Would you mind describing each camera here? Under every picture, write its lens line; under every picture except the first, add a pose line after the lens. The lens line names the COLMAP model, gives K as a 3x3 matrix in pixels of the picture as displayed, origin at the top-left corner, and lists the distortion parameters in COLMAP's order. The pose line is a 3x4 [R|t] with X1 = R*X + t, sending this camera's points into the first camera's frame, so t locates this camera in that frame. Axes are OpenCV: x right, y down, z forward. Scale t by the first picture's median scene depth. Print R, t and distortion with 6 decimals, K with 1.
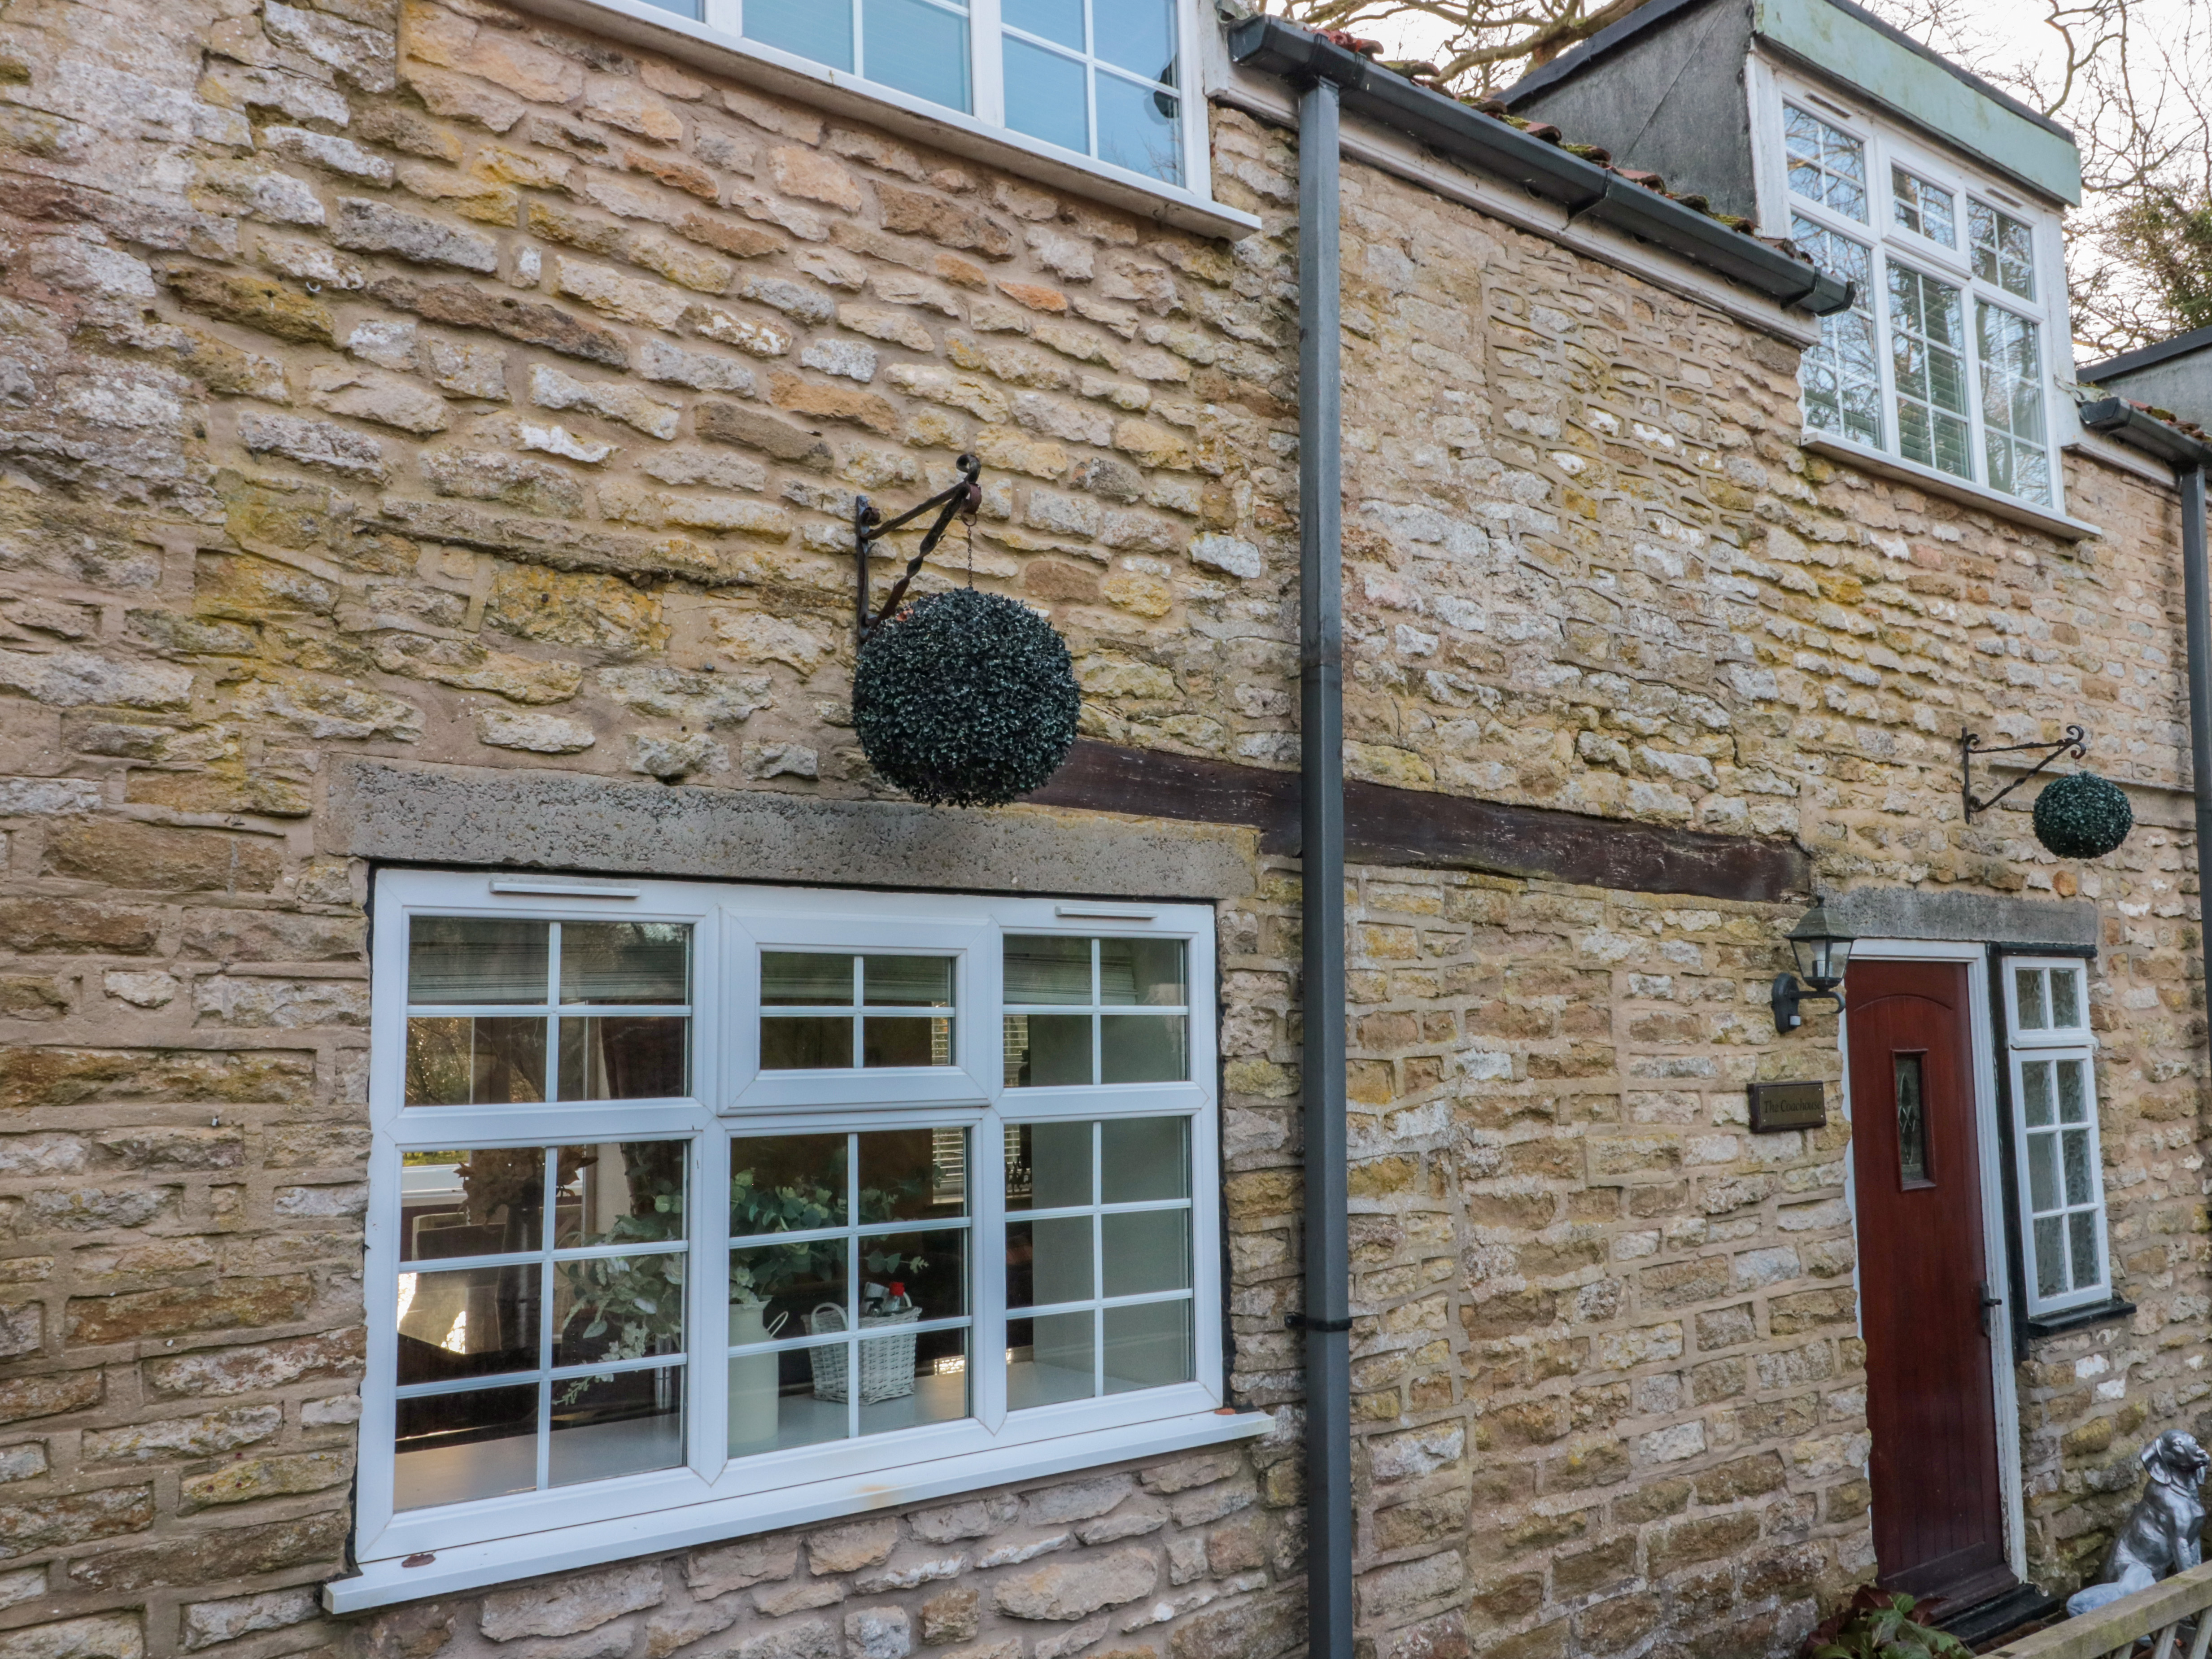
lens RADIAL K [[1912.5, 0, 1106.0], [0, 1912.5, 829.5], [0, 0, 1]] dist [0.007027, -0.006610]
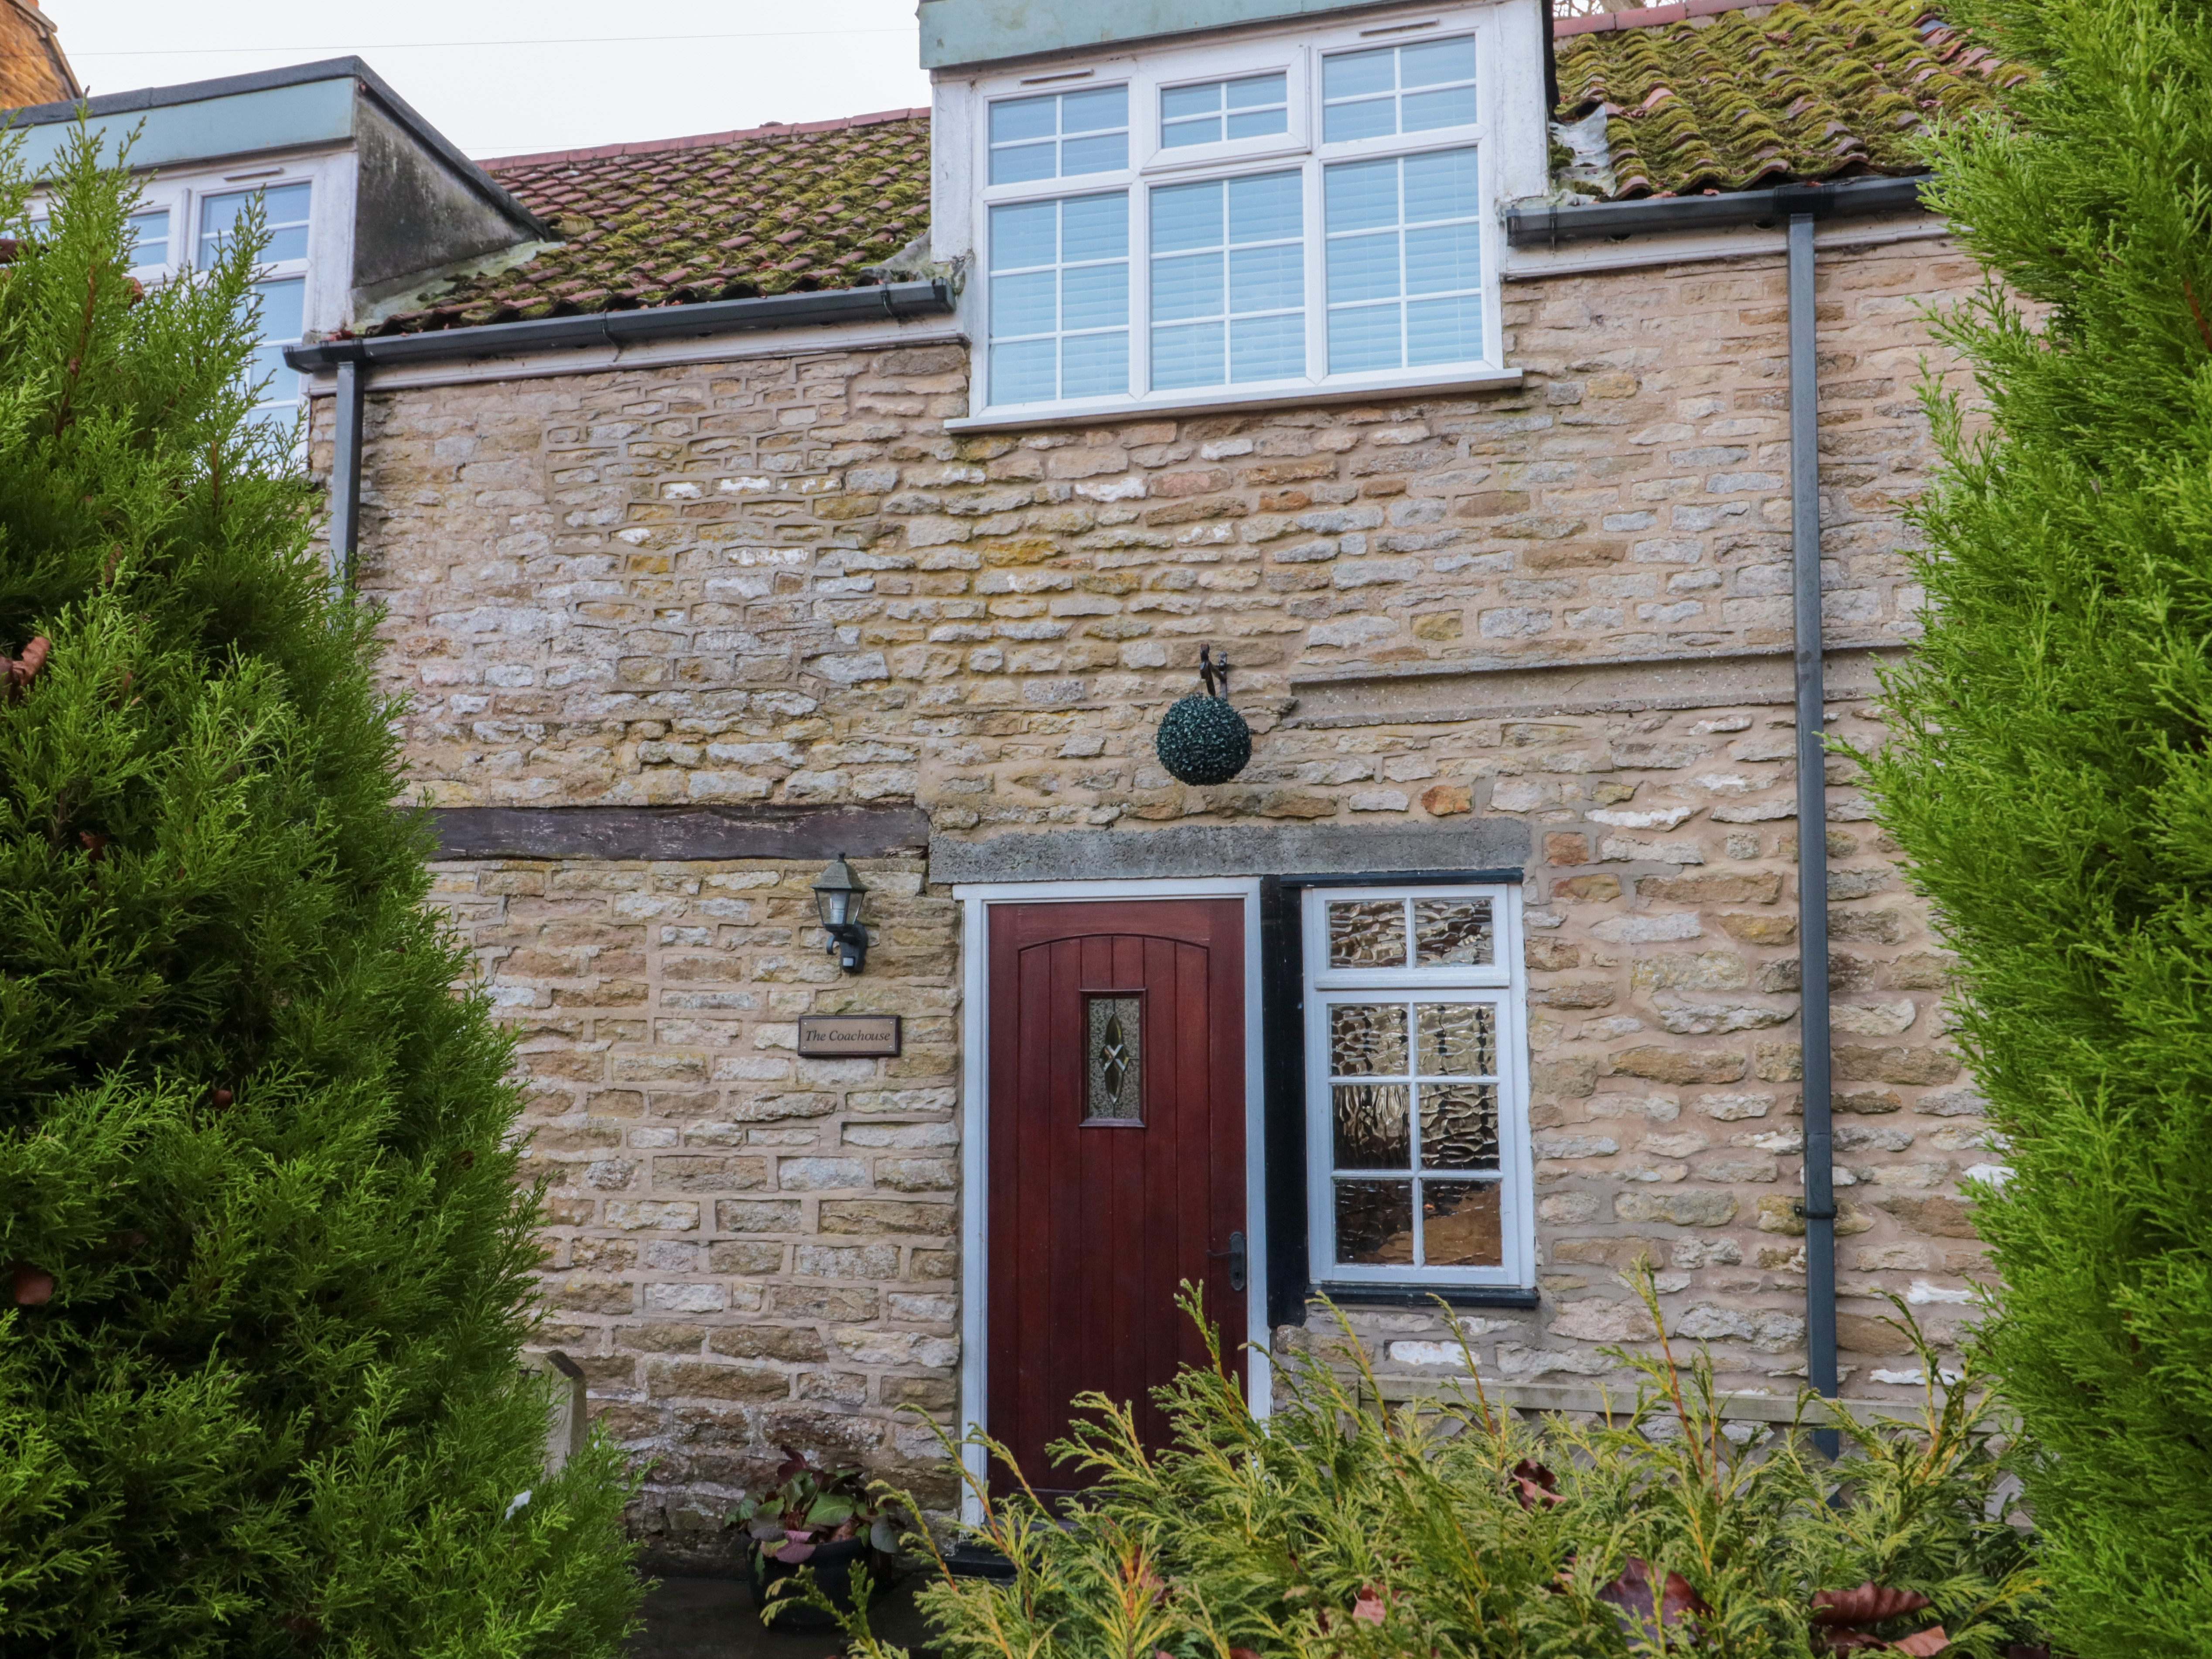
lens RADIAL K [[1912.4, 0, 1106.0], [0, 1912.4, 829.5], [0, 0, 1]] dist [0.007027, -0.006610]
pose [[0.585401, -0.074754, -0.807291, 1.418243], [0.081287, 0.996134, -0.033296, 0.073927], [0.806659, -0.046131, 0.589214, 0.468842]]
